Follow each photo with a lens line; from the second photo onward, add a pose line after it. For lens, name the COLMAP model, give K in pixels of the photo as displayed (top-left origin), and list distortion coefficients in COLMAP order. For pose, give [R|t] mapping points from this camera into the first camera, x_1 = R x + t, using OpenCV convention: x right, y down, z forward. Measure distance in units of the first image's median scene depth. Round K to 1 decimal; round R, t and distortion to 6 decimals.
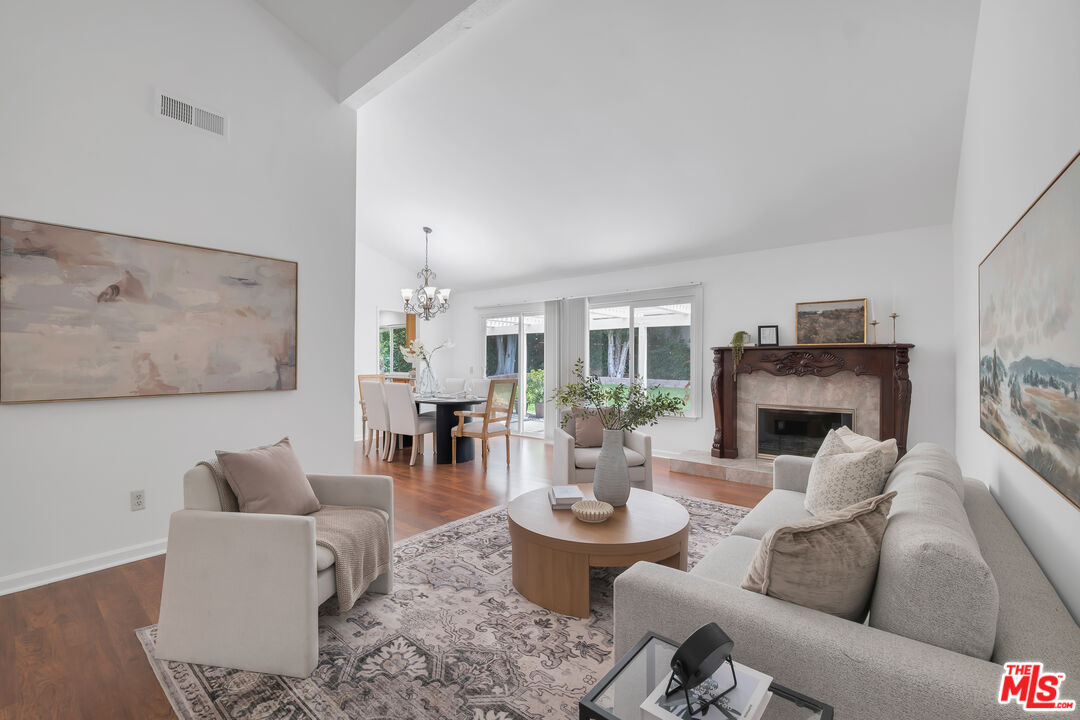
lens RADIAL K [[446.8, 0, 535.0], [0, 446.8, 360.9], [0, 0, 1]] dist [-0.010892, 0.000087]
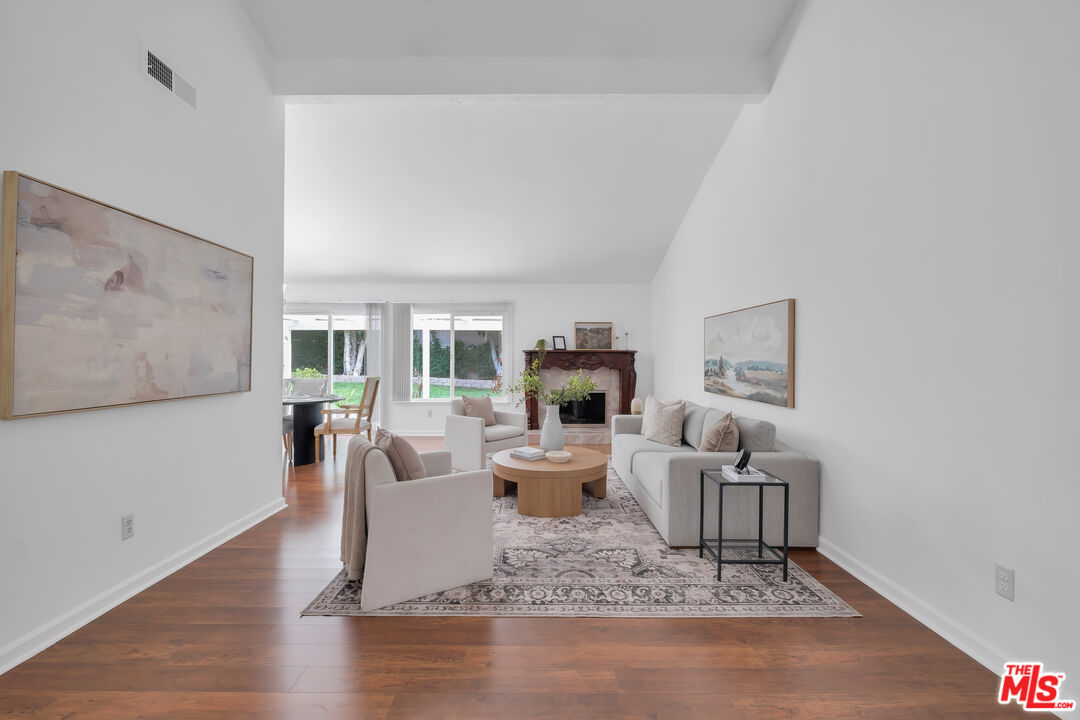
lens RADIAL K [[442.1, 0, 533.3], [0, 442.1, 360.1], [0, 0, 1]] dist [-0.012043, 0.000106]
pose [[0.773390, 0.000476, 0.633931, -0.749493], [-0.002730, 0.999993, 0.002580, -0.006076], [-0.633925, -0.003726, 0.773385, -0.120751]]
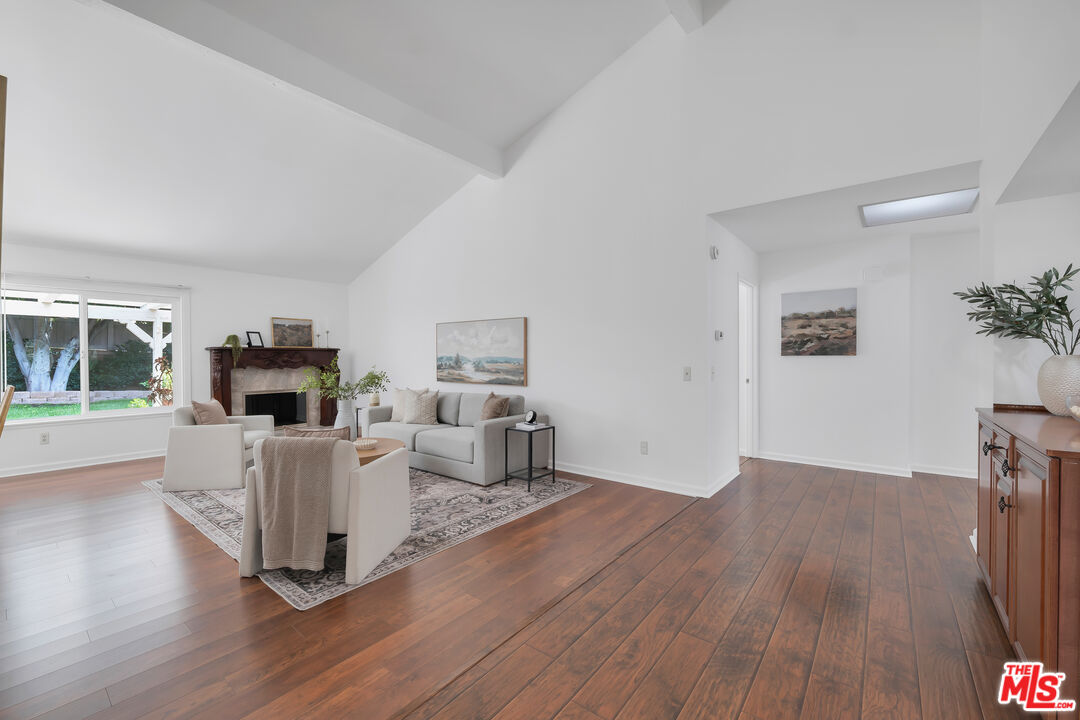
lens RADIAL K [[446.8, 0, 535.0], [0, 446.8, 360.9], [0, 0, 1]] dist [-0.010892, 0.000087]
pose [[-0.011897, -0.011412, 0.999864, -1.304297], [0.004716, 0.999923, 0.011469, -0.005853], [-0.999918, 0.004852, -0.011843, 0.285576]]
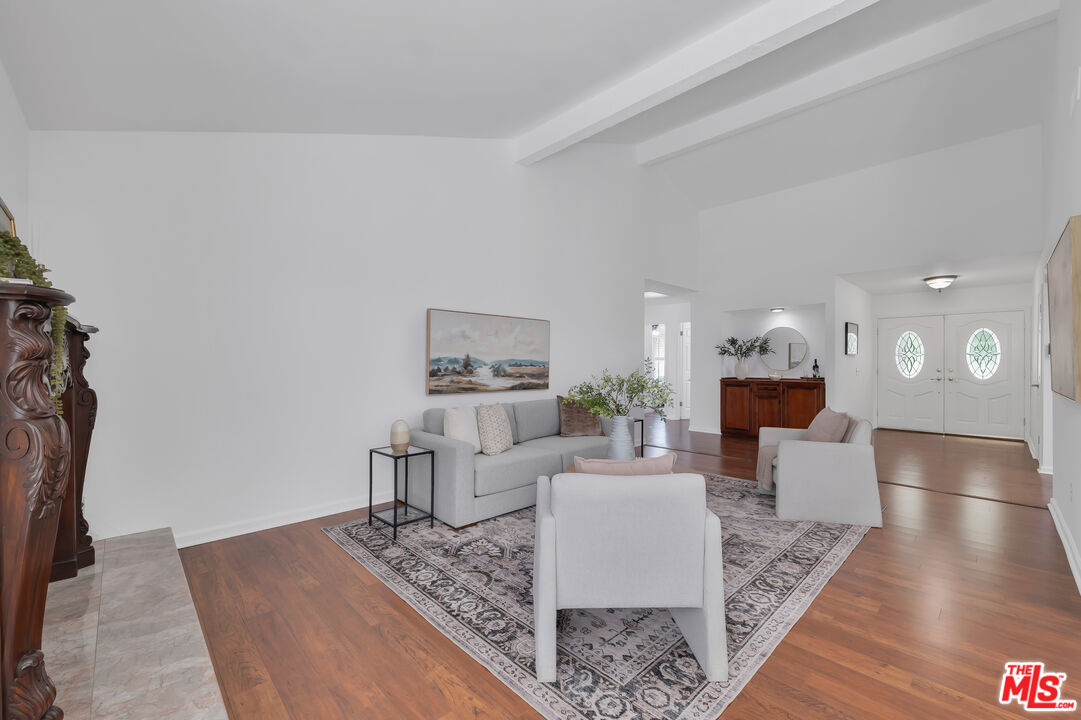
lens RADIAL K [[442.5, 0, 533.8], [0, 442.5, 360.1], [0, 0, 1]] dist [-0.012043, 0.000106]
pose [[-0.991787, -0.004711, 0.127814, 0.226490], [-0.005295, 0.999977, -0.004225, 0.006591], [-0.127791, -0.004867, -0.991789, 1.985579]]
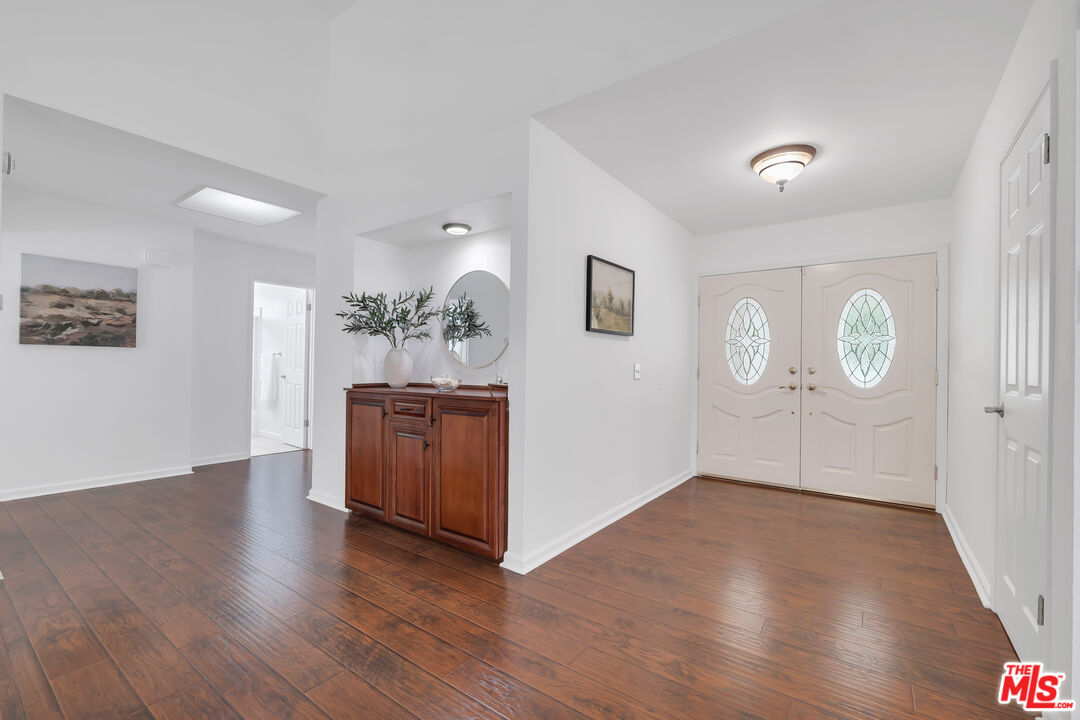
lens RADIAL K [[457.6, 0, 540.0], [0, 457.6, 360.0], [0, 0, 1]] dist [-0.002368, -0.000182]
pose [[-0.998293, -0.014871, -0.056482, -0.869180], [-0.014299, 0.999842, -0.010514, 0.035207], [0.056629, -0.009689, -0.998348, 0.597175]]
